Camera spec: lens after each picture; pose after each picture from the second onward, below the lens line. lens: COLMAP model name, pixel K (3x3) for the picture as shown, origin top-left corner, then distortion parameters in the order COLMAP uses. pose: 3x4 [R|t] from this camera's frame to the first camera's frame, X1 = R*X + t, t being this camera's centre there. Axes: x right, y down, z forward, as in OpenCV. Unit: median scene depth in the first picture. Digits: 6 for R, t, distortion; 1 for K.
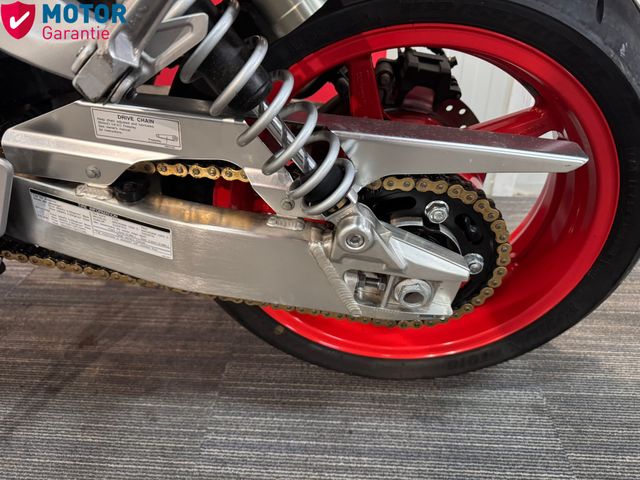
lens RADIAL K [[453.2, 0, 328.2], [0, 453.2, 257.8], [0, 0, 1]] dist [0.030794, -0.059870]
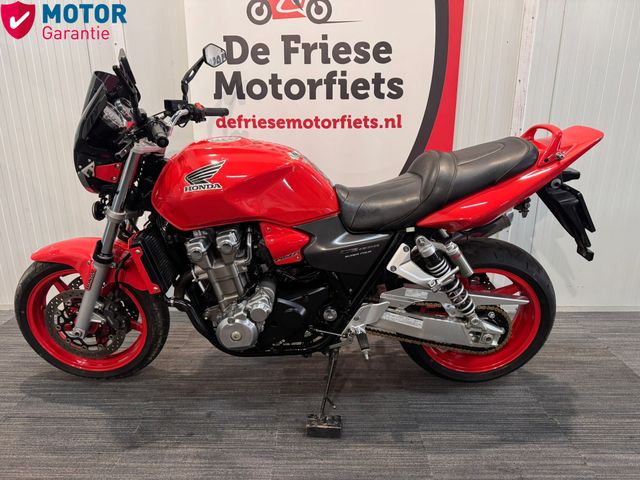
lens RADIAL K [[453.2, 0, 324.9], [0, 453.2, 242.3], [0, 0, 1]] dist [0.030794, -0.059870]
pose [[0.997367, 0.003784, 0.072427, -1.343458], [0.017667, 0.955881, -0.293222, 0.380965], [-0.070341, 0.293729, 0.953297, -2.516674]]
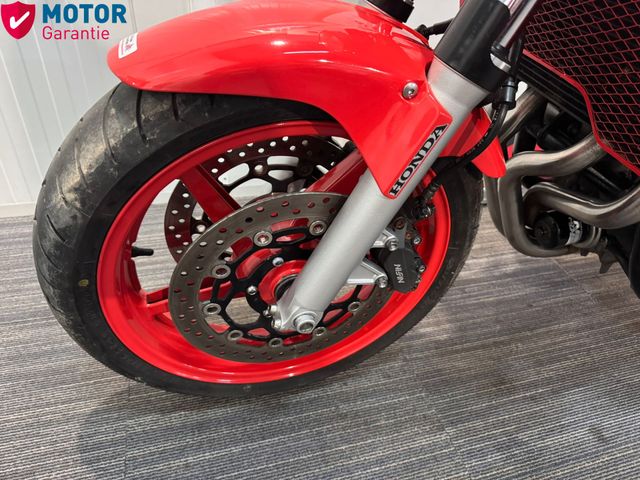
lens RADIAL K [[453.2, 0, 322.7], [0, 453.2, 238.2], [0, 0, 1]] dist [0.030794, -0.059870]
pose [[0.934211, -0.136977, 0.329374, -3.409491], [0.127319, 0.990559, 0.050825, -0.314798], [-0.333226, -0.005545, 0.942831, 0.244283]]
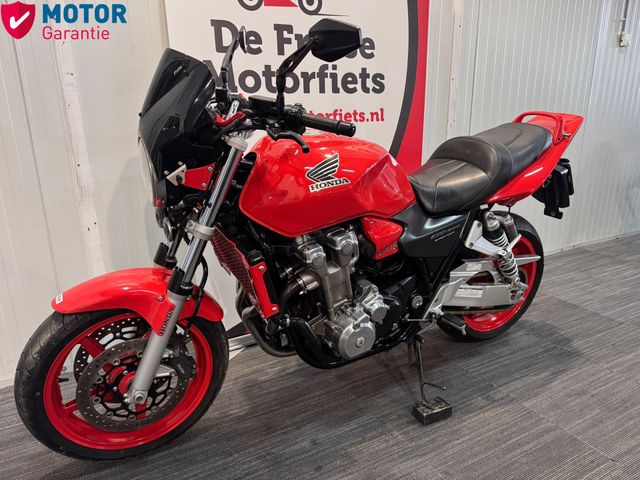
lens RADIAL K [[453.2, 0, 322.9], [0, 453.2, 241.5], [0, 0, 1]] dist [0.030794, -0.059870]
pose [[0.839508, -0.136000, 0.526052, -3.478763], [0.296012, 0.926354, -0.232906, 0.060935], [-0.455635, 0.351244, 0.817939, -1.738987]]
